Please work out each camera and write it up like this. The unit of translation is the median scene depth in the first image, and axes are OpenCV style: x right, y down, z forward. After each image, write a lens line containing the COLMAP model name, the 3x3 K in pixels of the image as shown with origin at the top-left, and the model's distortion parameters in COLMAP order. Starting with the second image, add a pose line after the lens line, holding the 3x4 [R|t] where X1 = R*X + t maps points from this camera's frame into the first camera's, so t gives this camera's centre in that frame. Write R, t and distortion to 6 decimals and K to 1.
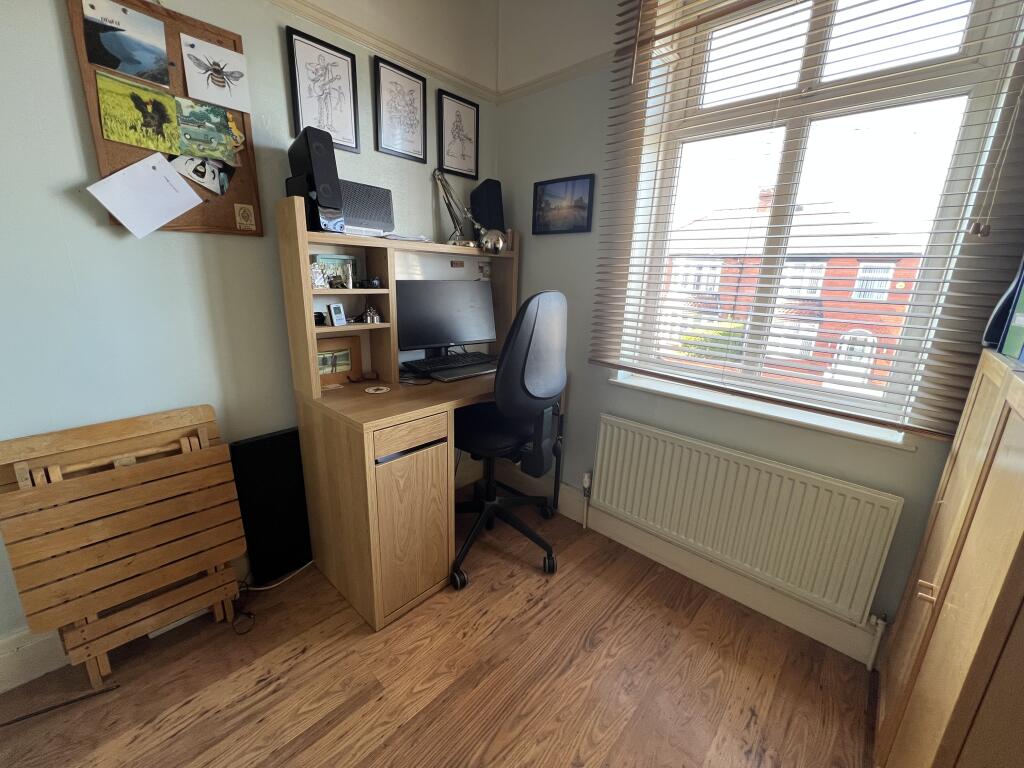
lens RADIAL K [[411.2, 0, 506.2], [0, 411.2, 380.1], [0, 0, 1]] dist [-0.001402, -0.000069]
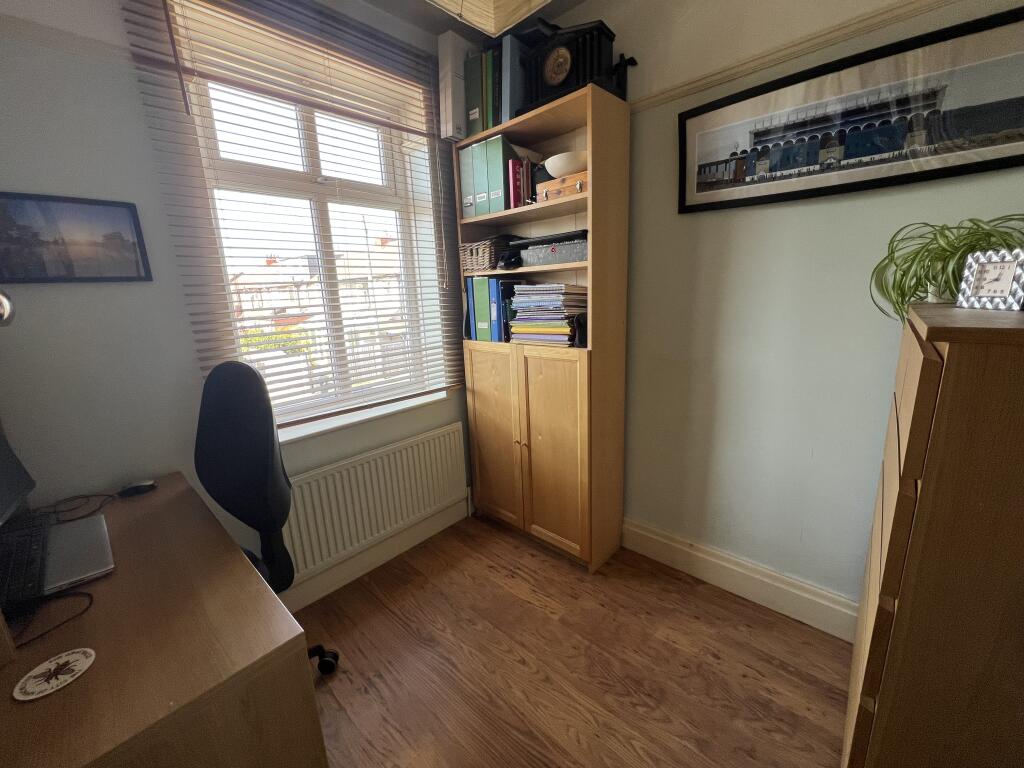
lens RADIAL K [[411.2, 0, 506.7], [0, 411.2, 386.3], [0, 0, 1]] dist [-0.001402, -0.000069]
pose [[0.003704, -0.263102, 0.964761, -0.643630], [0.292895, 0.922742, 0.250519, -0.216956], [-0.956137, 0.281646, 0.080480, 0.455352]]
